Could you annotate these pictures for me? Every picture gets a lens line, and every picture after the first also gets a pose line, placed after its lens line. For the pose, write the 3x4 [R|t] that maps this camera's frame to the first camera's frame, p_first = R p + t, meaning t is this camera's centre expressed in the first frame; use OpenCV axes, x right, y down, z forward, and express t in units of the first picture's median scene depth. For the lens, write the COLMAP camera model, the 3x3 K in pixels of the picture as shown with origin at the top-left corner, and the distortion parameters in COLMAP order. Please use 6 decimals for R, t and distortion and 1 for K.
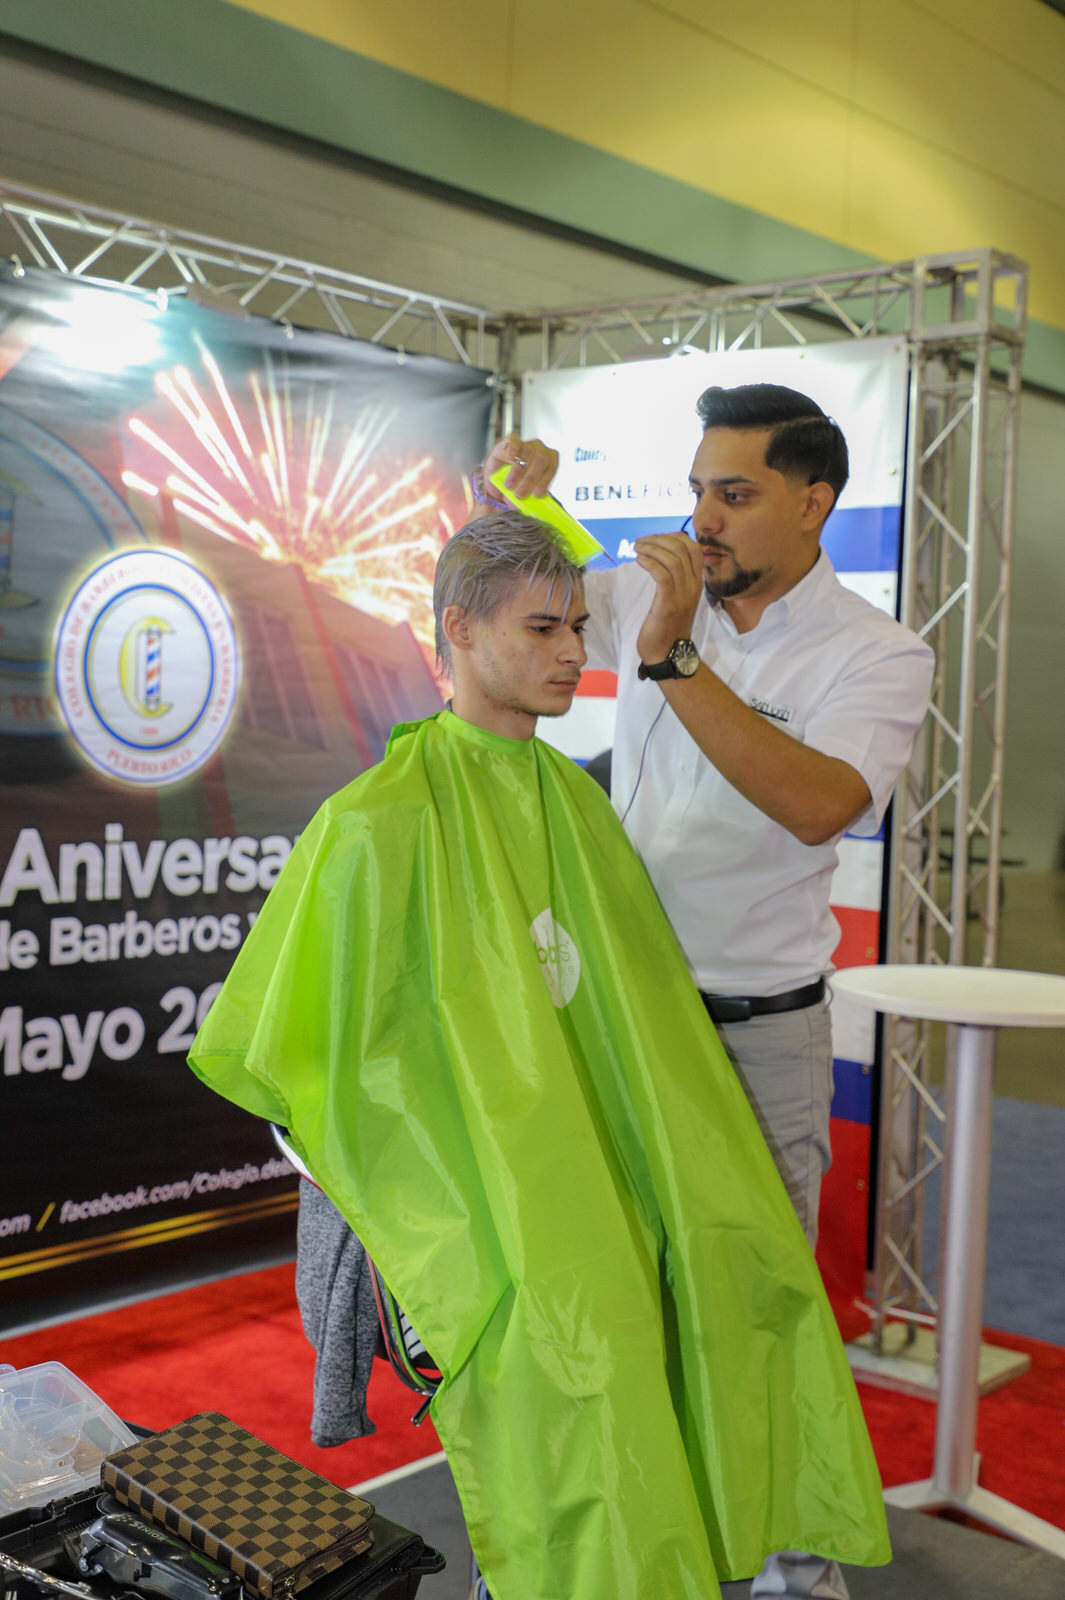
lens RADIAL K [[1990.9, 0, 532.5], [0, 1990.9, 800.0], [0, 0, 1]] dist [0.011657, 0.020008]
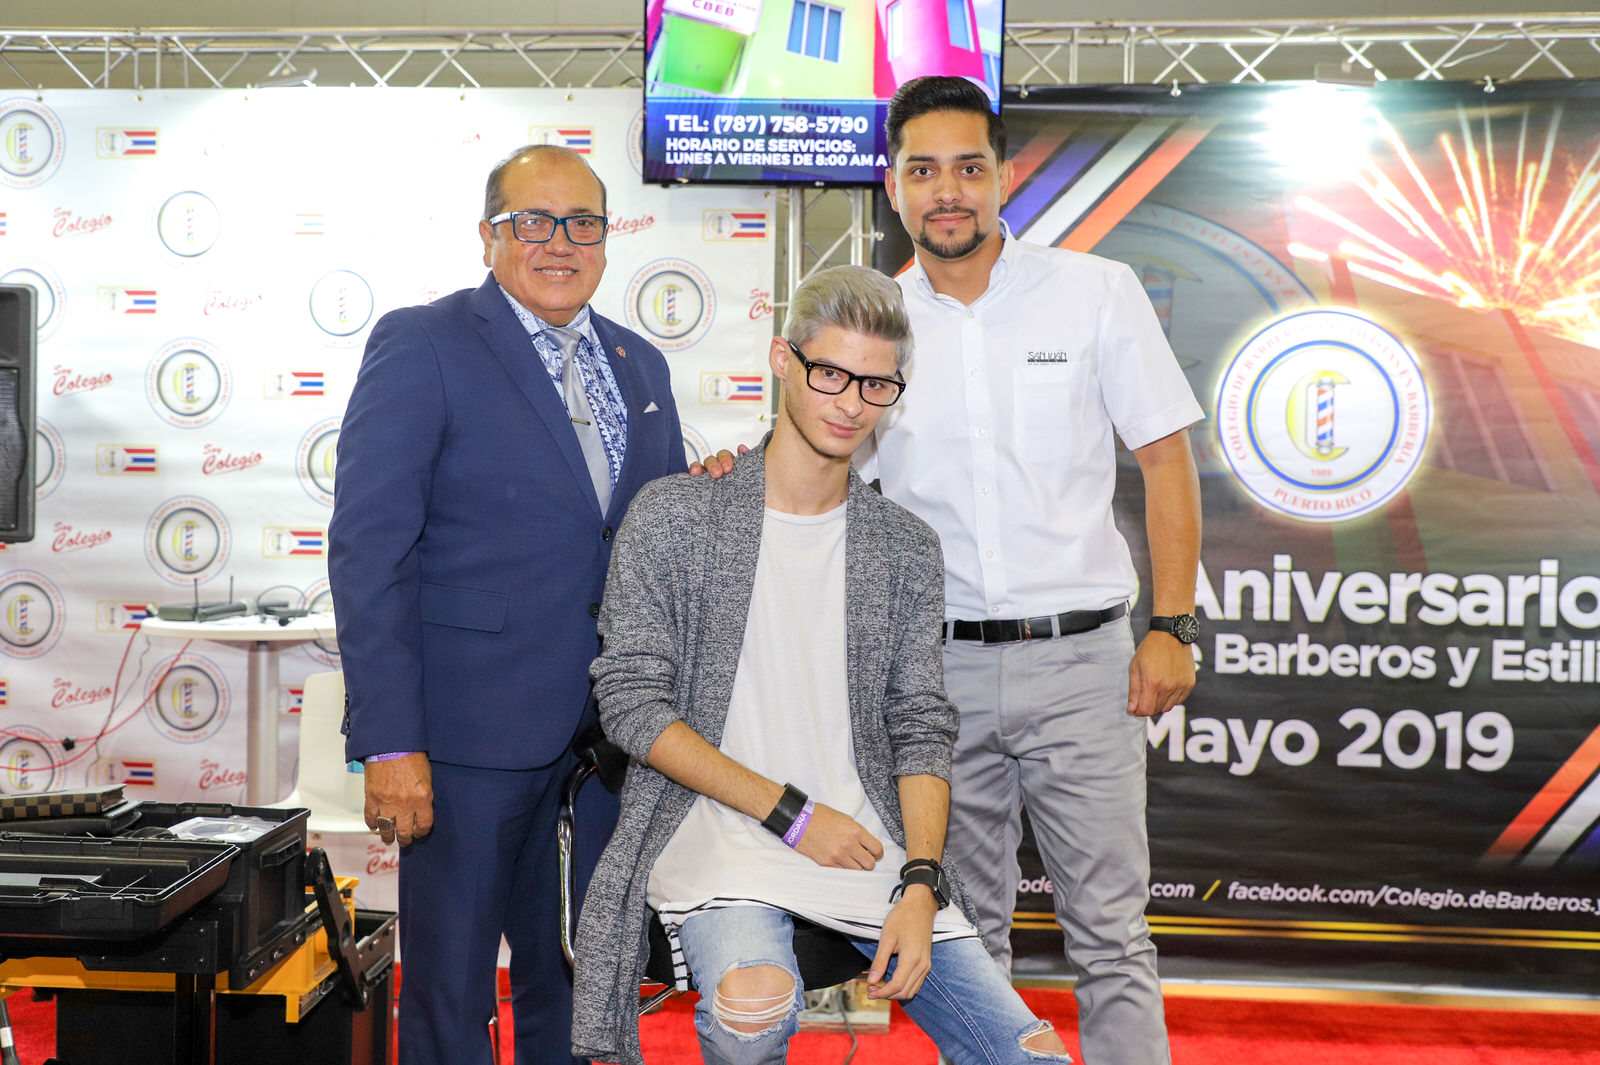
lens RADIAL K [[1684.0, 0, 808.0], [0, 1684.0, 542.7], [0, 0, 1]] dist [0.000406, -0.009710]
pose [[0.563393, -0.006810, -0.826161, 0.425396], [-0.032901, 0.998988, -0.030671, 0.043168], [0.825534, 0.044461, 0.562599, 0.236419]]
